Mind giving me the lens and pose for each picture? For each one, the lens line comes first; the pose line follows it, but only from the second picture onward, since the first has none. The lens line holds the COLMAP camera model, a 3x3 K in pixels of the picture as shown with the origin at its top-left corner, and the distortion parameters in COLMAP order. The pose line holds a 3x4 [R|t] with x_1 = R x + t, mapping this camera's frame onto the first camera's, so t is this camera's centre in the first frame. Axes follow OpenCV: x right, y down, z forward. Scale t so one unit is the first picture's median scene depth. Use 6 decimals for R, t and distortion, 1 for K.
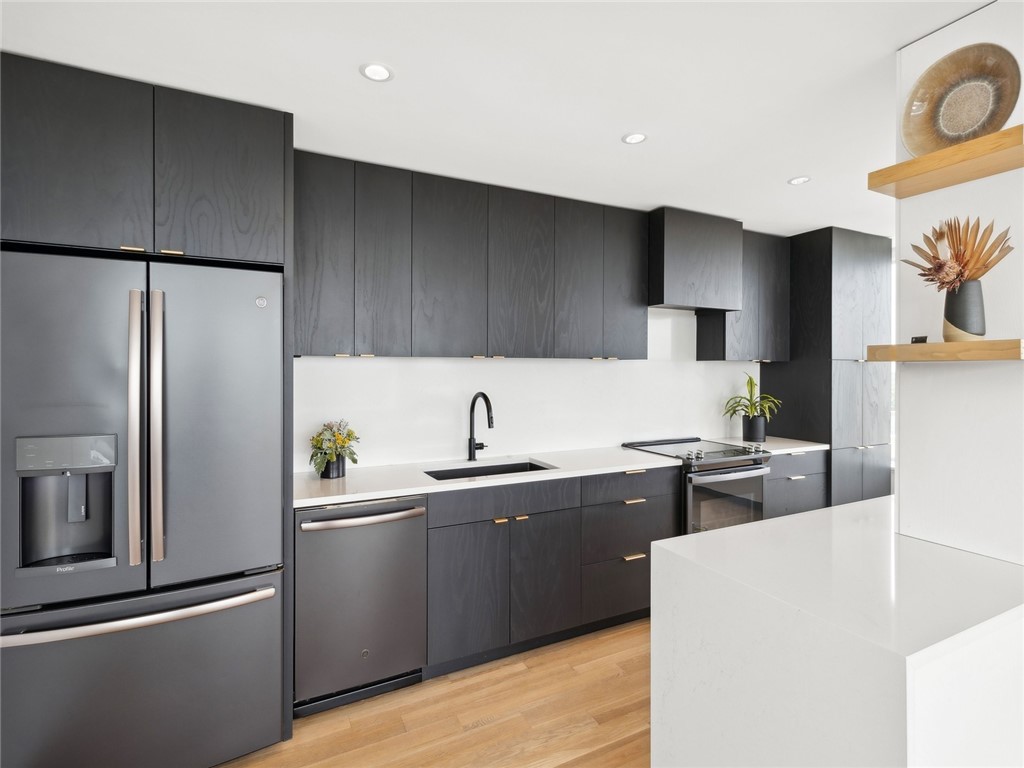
lens RADIAL K [[485.1, 0, 505.8], [0, 485.1, 376.0], [0, 0, 1]] dist [0.003560, -0.000650]
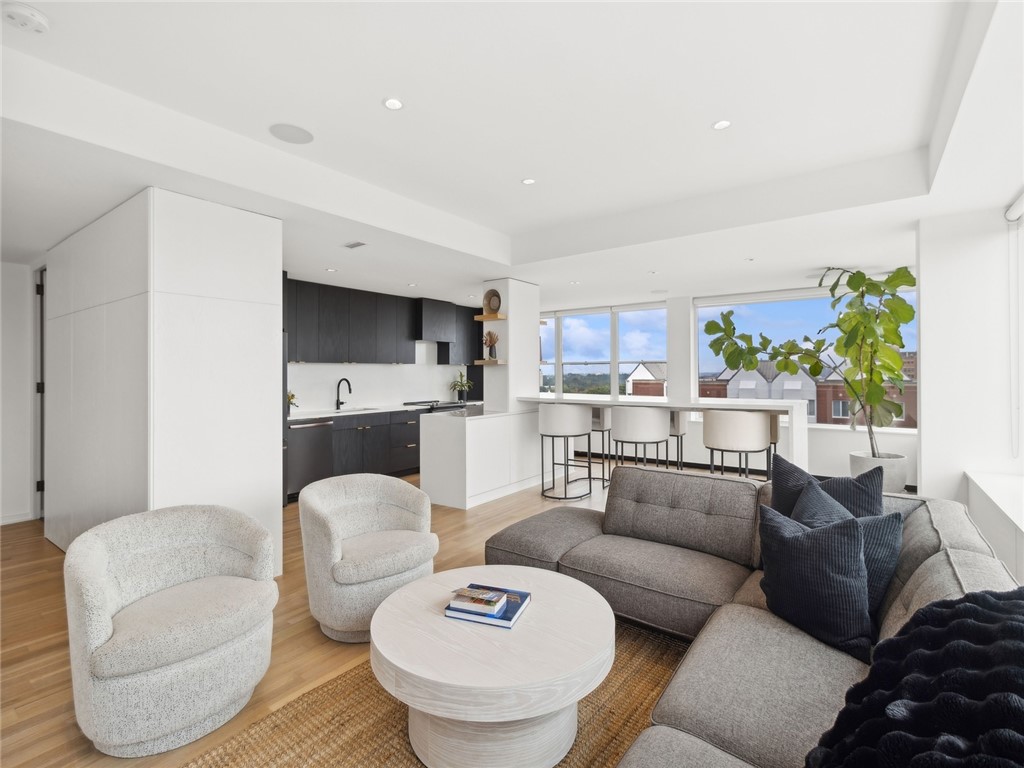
lens RADIAL K [[485.1, 0, 514.0], [0, 485.1, 375.3], [0, 0, 1]] dist [0.003560, -0.000650]
pose [[0.883220, -0.006661, 0.468912, -0.459528], [0.009936, 0.999940, -0.004510, 0.041460], [-0.468854, 0.008643, 0.883234, -1.532880]]
